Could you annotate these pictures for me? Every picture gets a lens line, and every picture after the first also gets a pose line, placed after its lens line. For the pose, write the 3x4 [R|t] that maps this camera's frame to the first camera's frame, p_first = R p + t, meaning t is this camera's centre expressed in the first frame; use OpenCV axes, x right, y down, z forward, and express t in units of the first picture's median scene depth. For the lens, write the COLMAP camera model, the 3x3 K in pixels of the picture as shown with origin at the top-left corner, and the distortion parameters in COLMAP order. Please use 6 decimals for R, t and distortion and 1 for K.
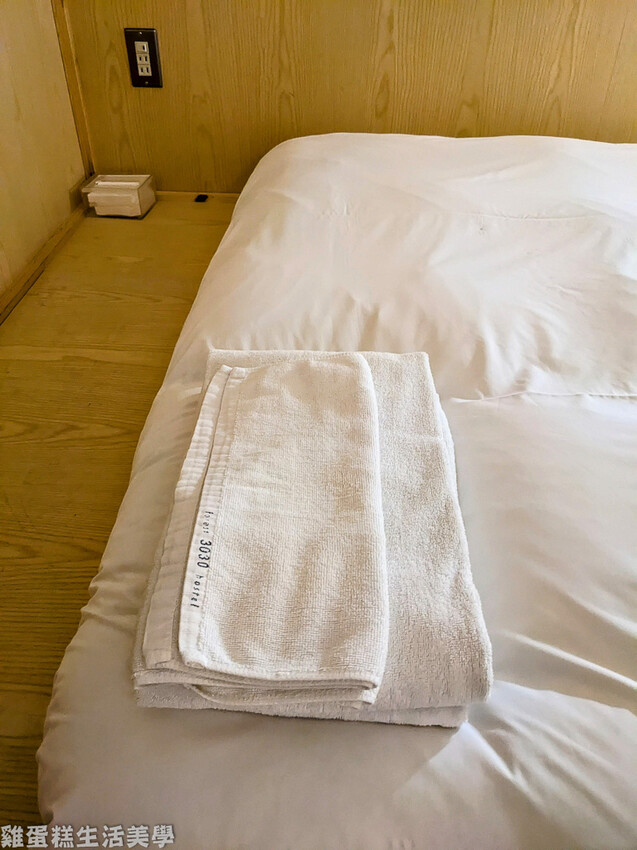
lens RADIAL K [[670.8, 0, 320.9], [0, 670.8, 425.3], [0, 0, 1]] dist [-0.013521, -0.022546]
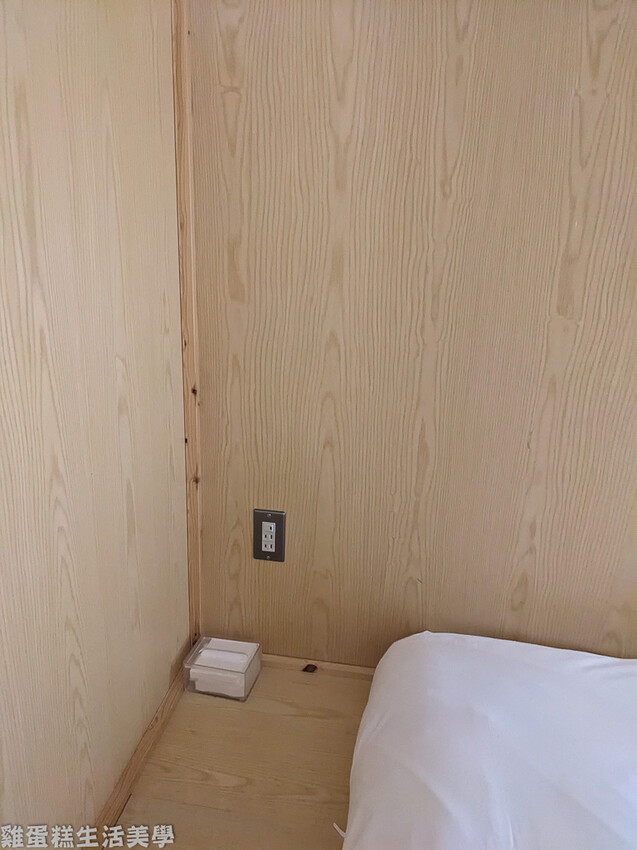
lens RADIAL K [[670.8, 0, 316.6], [0, 670.8, 425.7], [0, 0, 1]] dist [-0.013521, -0.022546]
pose [[0.992008, 0.050582, -0.115590, -0.090010], [-0.093320, 0.910717, -0.402351, -0.303987], [0.084918, 0.409923, 0.908159, 0.045945]]
